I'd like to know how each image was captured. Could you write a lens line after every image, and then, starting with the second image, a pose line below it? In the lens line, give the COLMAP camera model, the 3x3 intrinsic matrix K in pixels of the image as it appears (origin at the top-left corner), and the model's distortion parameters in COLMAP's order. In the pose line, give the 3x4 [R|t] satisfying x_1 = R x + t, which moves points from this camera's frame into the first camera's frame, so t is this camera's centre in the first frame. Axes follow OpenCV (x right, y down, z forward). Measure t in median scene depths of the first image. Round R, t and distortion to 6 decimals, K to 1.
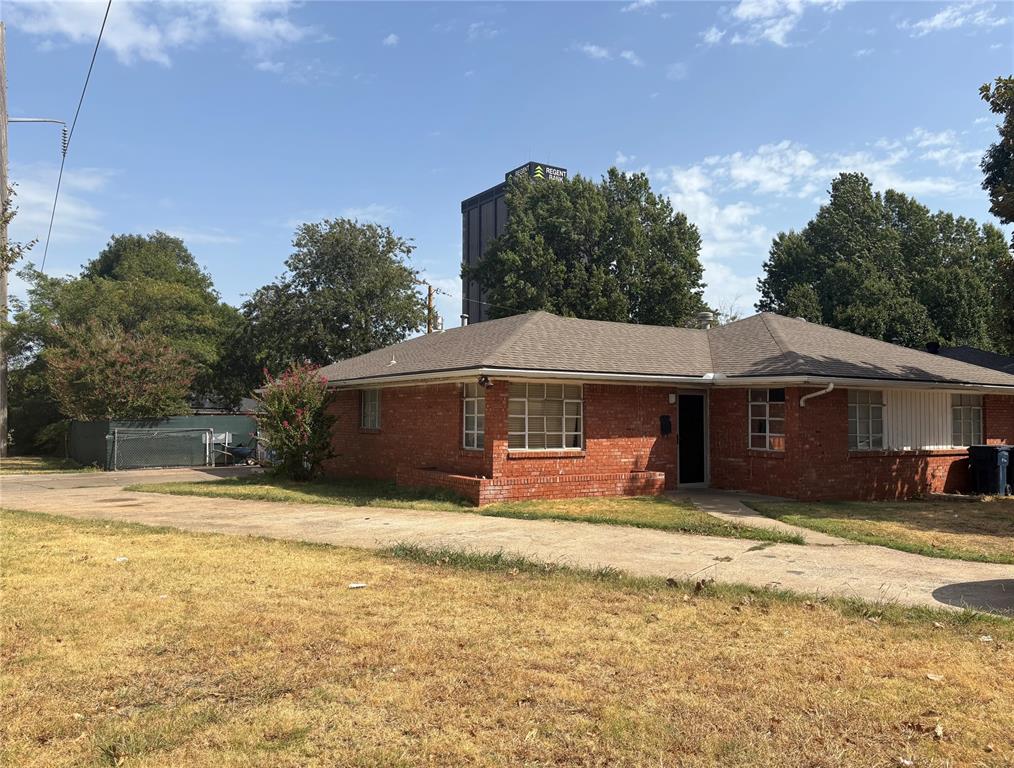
lens RADIAL K [[776.9, 0, 514.9], [0, 776.9, 379.7], [0, 0, 1]] dist [0.058596, -0.056206]
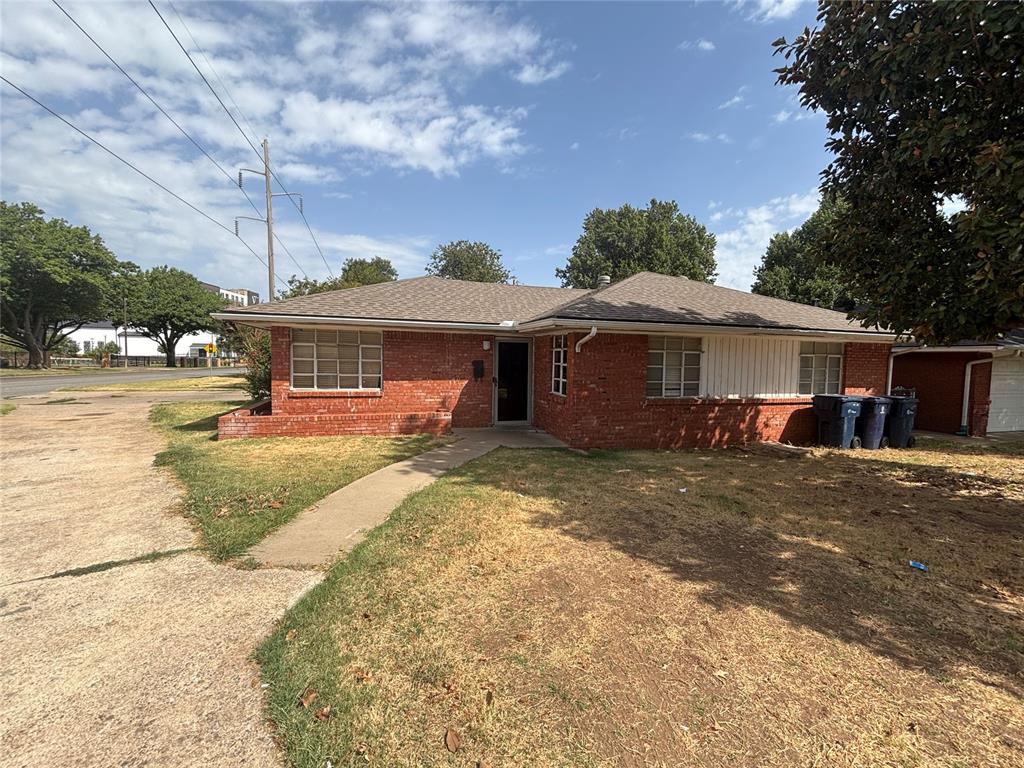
lens RADIAL K [[418.7, 0, 528.3], [0, 418.7, 394.7], [0, 0, 1]] dist [0.005467, -0.002212]
pose [[0.960544, 0.032214, -0.276255, 0.385344], [0.001362, 0.992713, 0.120494, 0.020367], [0.278123, -0.116116, 0.953501, 0.410534]]
